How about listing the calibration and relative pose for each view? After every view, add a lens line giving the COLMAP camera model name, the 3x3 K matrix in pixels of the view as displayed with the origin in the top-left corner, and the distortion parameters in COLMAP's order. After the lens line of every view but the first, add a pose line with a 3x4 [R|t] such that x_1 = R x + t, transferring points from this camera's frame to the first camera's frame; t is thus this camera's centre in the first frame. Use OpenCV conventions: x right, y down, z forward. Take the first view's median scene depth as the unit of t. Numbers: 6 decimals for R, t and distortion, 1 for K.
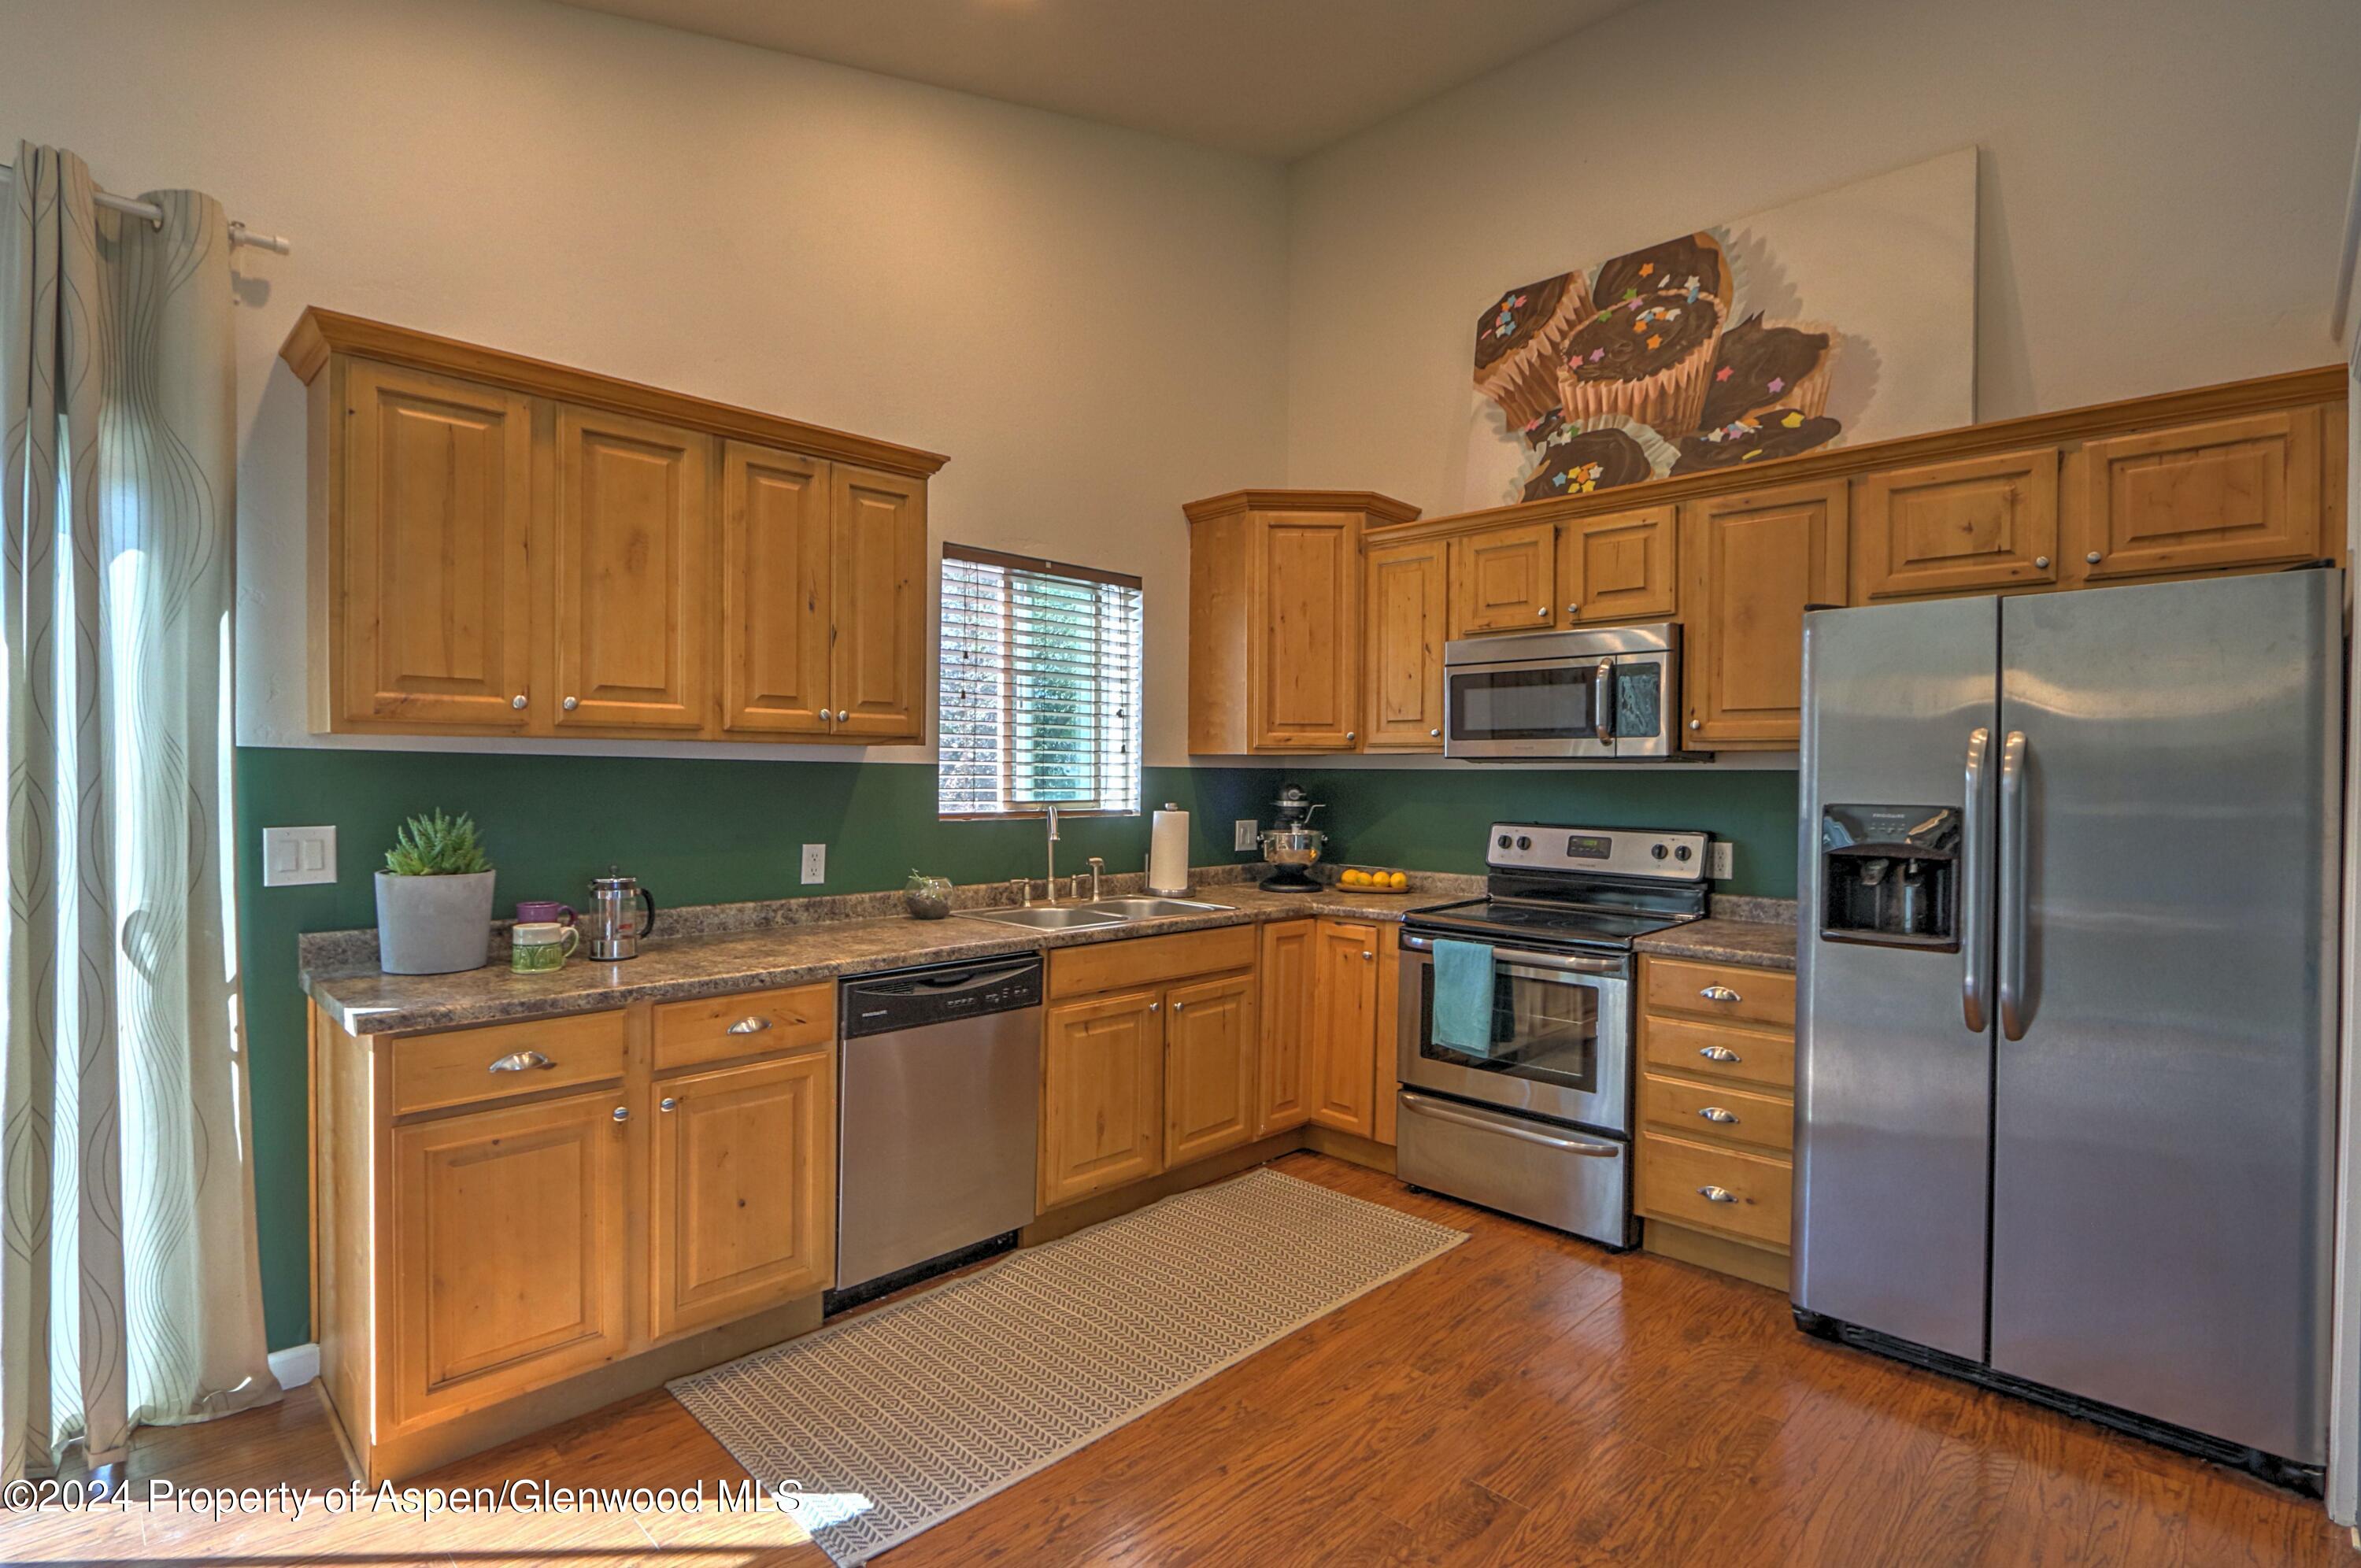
lens RADIAL K [[1124.5, 0, 1180.5], [0, 1124.5, 784.0], [0, 0, 1]] dist [-0.013293, 0.000415]
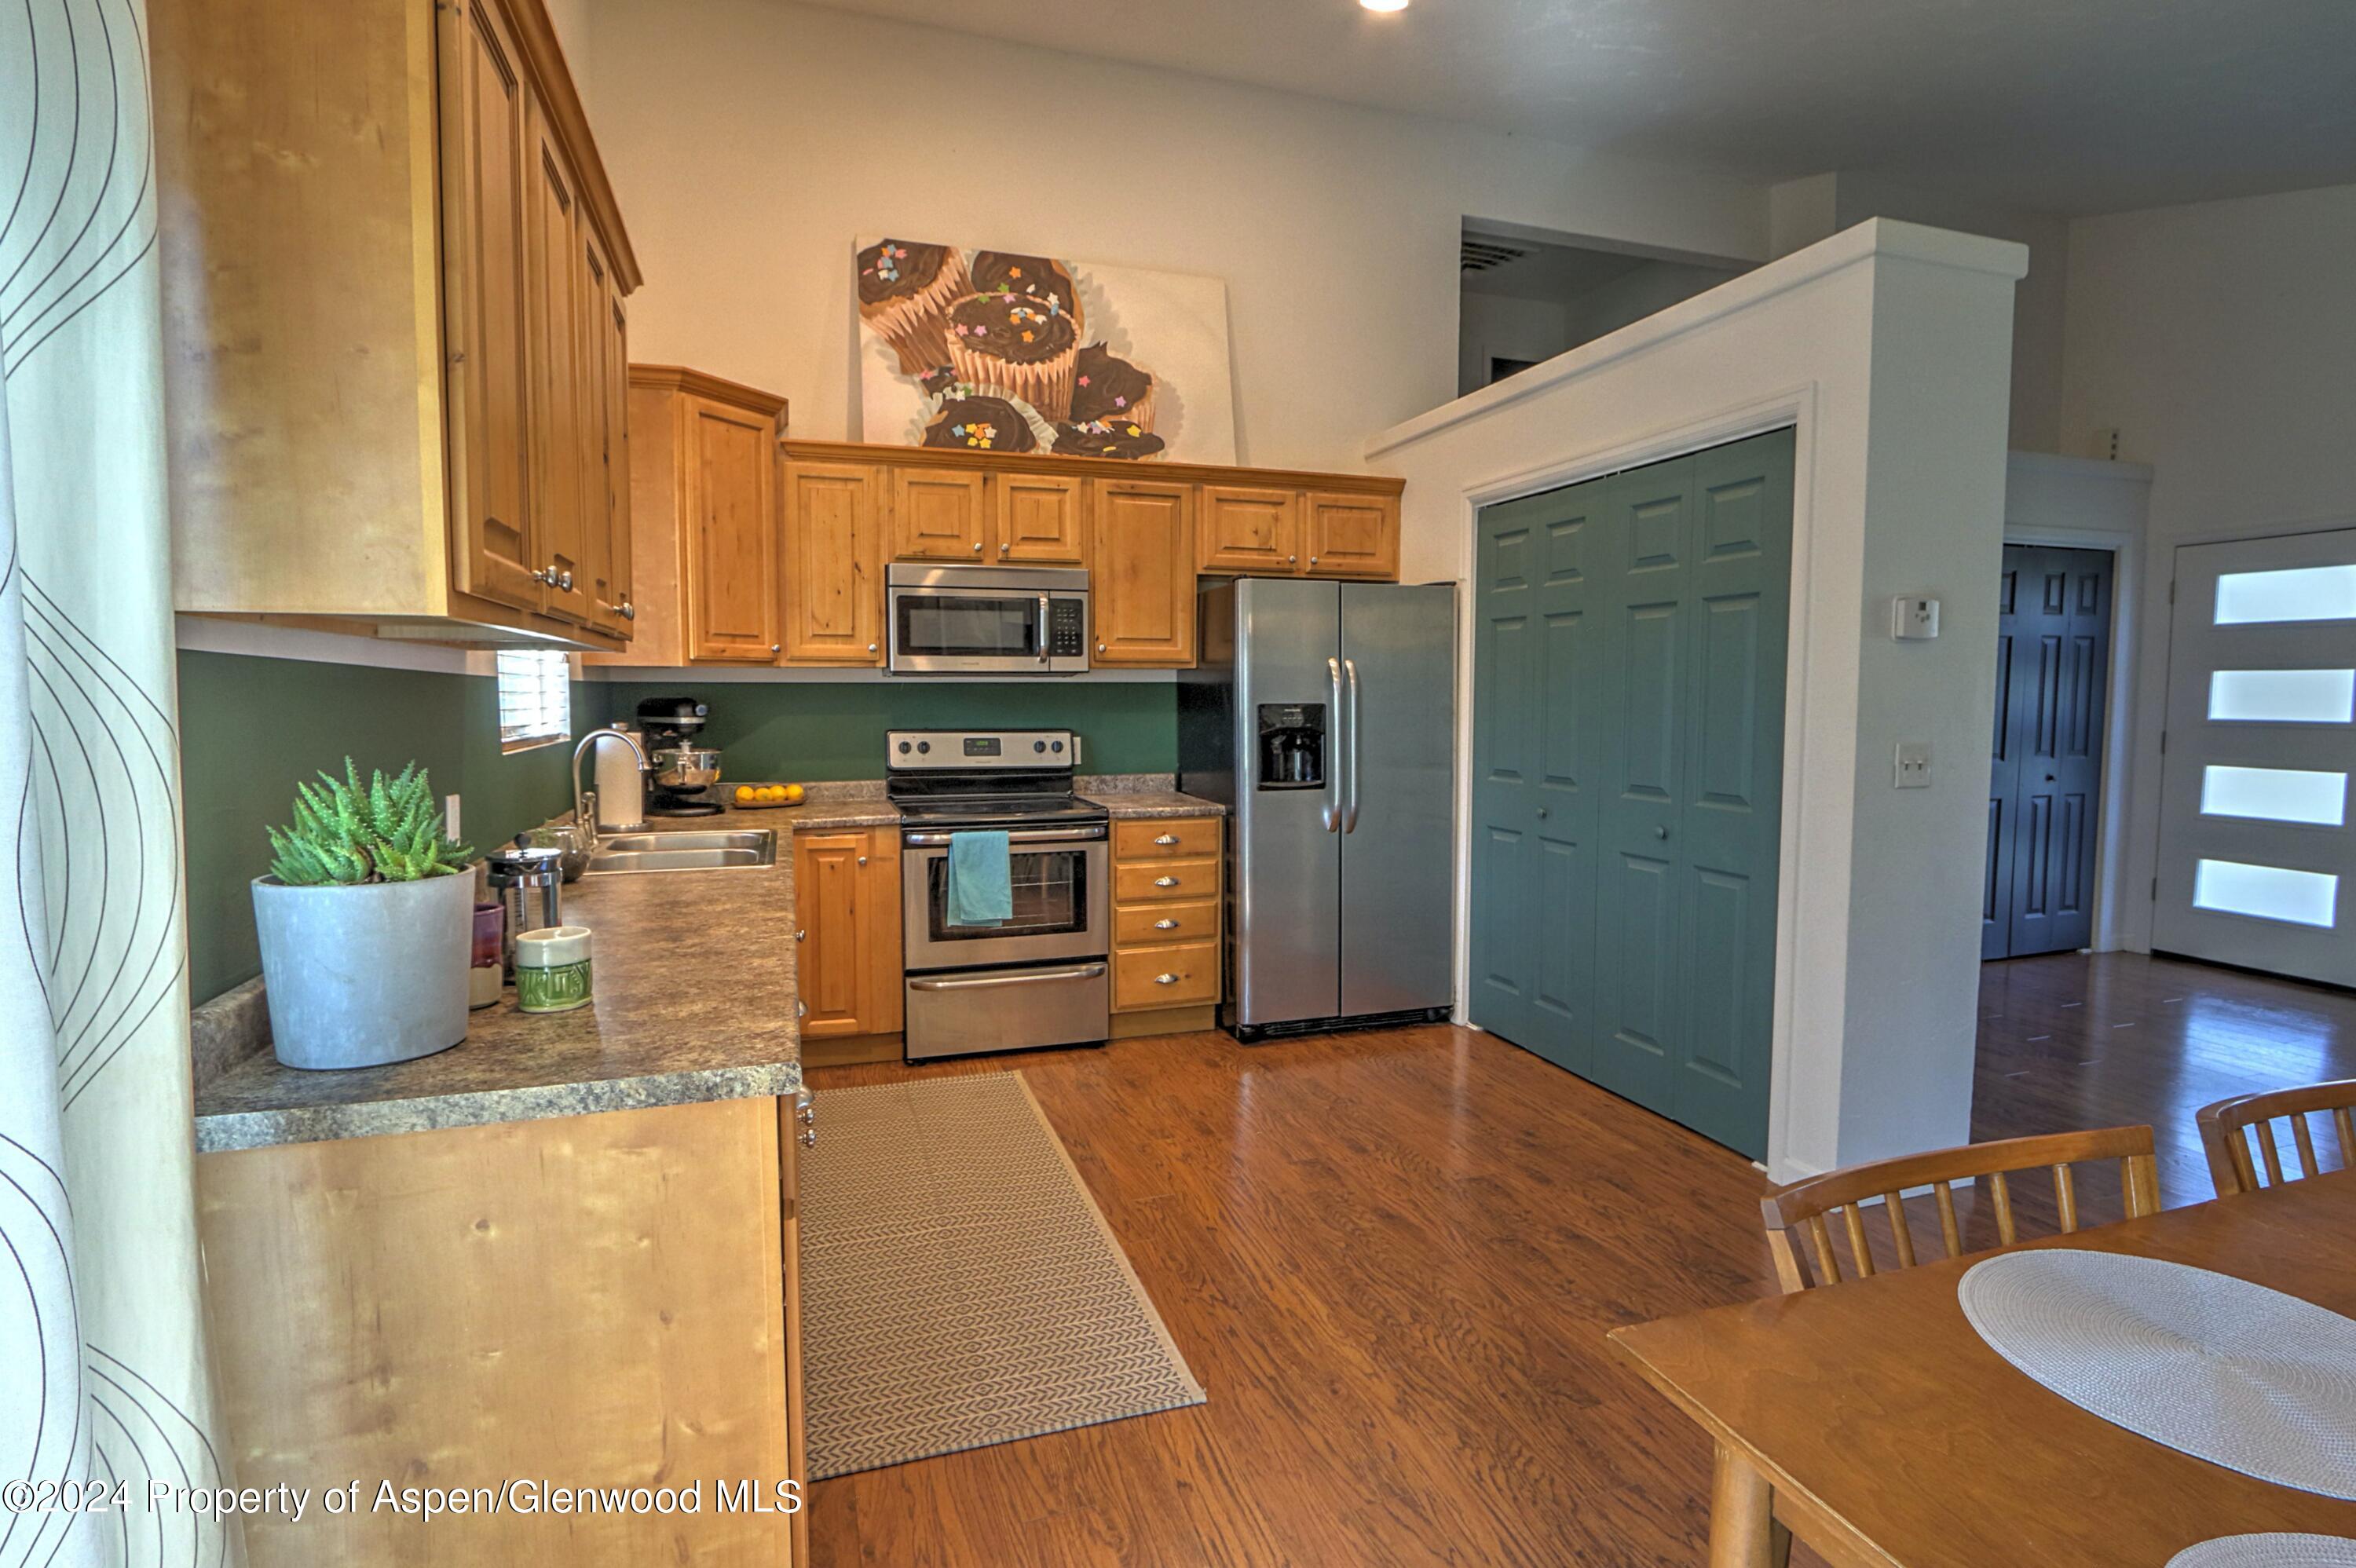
lens RADIAL K [[1152.1, 0, 1172.0], [0, 1152.1, 771.8], [0, 0, 1]] dist [-0.023857, -0.000259]
pose [[0.455853, -0.070829, 0.887232, -0.673053], [0.011509, 0.997214, 0.073696, -0.006059], [-0.889981, -0.023384, 0.455398, 0.270894]]
